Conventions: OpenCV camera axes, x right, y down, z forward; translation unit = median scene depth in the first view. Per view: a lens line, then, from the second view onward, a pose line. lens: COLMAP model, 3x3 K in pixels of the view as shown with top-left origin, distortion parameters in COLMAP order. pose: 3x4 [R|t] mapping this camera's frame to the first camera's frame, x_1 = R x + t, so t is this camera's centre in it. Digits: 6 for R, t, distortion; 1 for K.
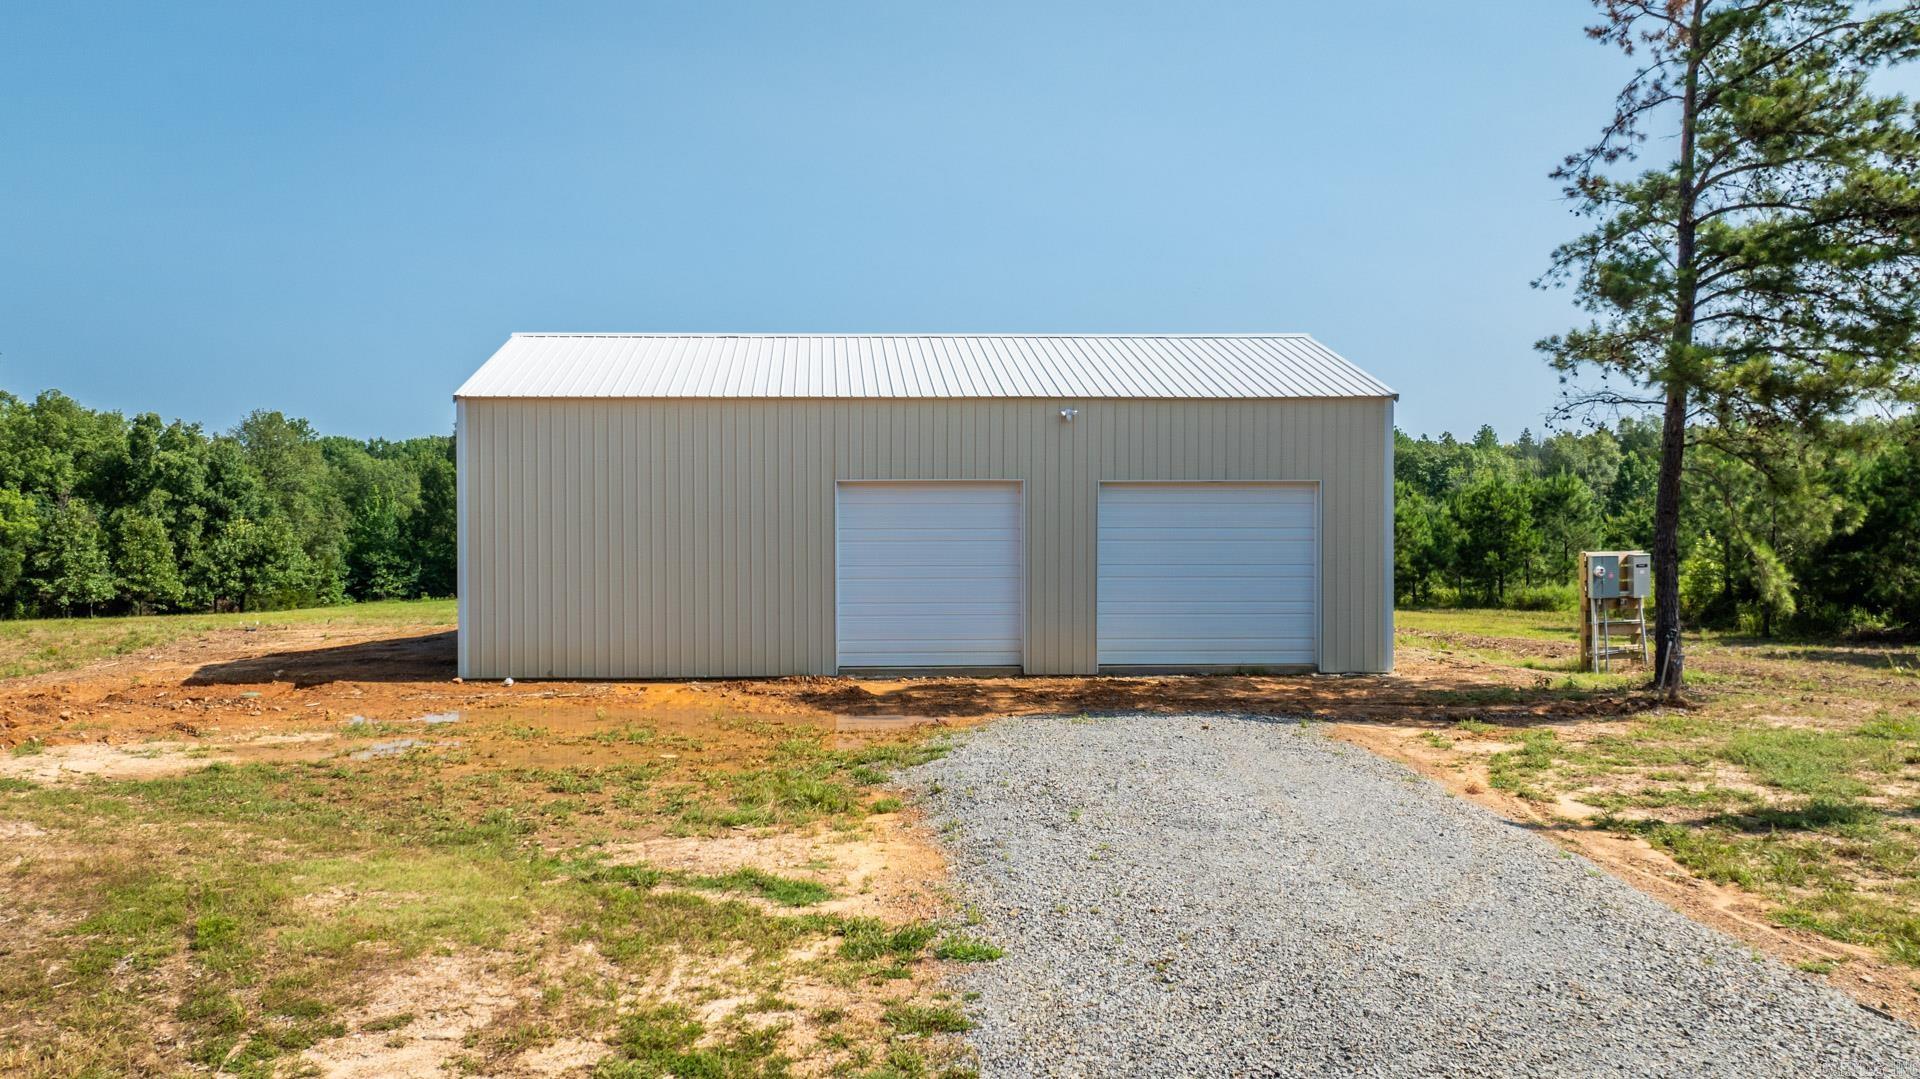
lens RADIAL K [[1363.6, 0, 960.0], [0, 1363.6, 539.5], [0, 0, 1]] dist [-0.033042, 0.023163]
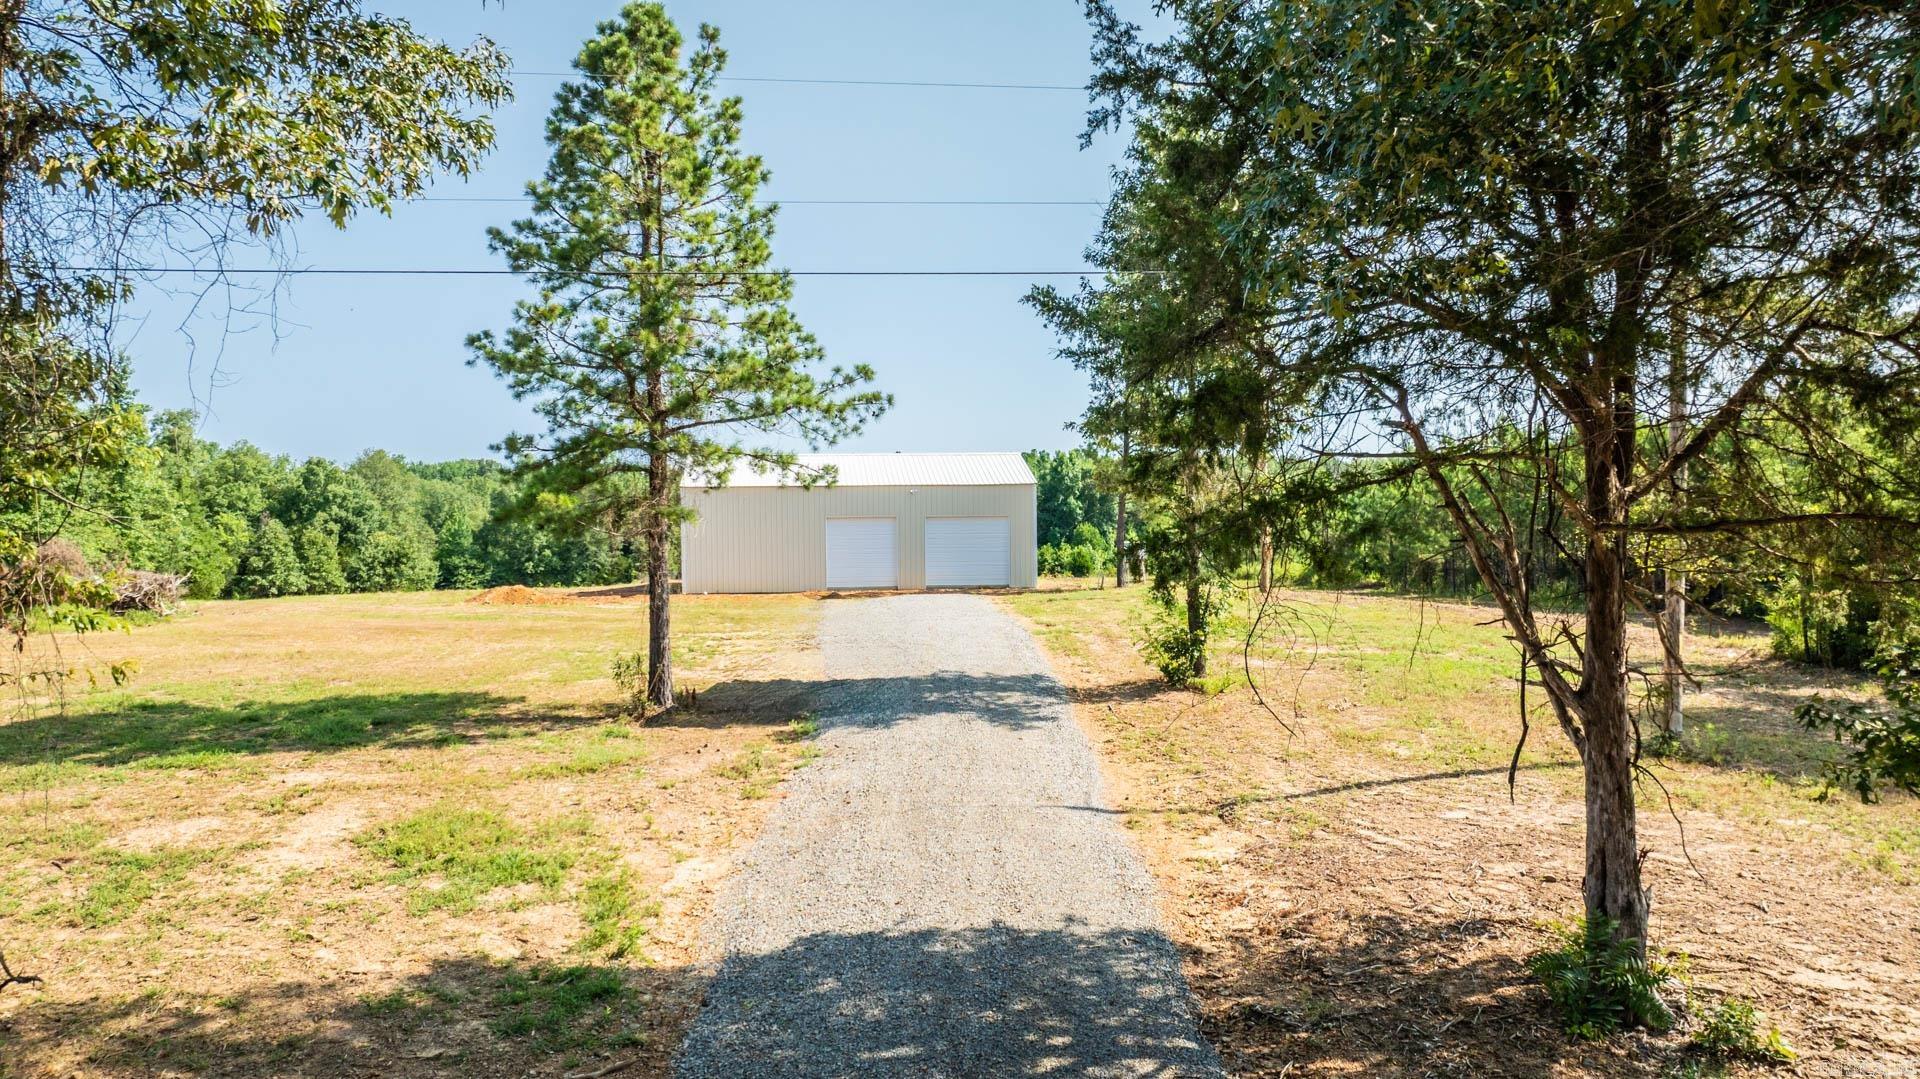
lens RADIAL K [[1138.0, 0, 960.0], [0, 1138.0, 539.5], [0, 0, 1]] dist [0.019632, 0.000805]
pose [[0.999173, -0.010692, 0.039222, 0.013464], [0.010791, 0.999939, -0.002313, 0.001307], [-0.039195, 0.002735, 0.999228, -0.204517]]
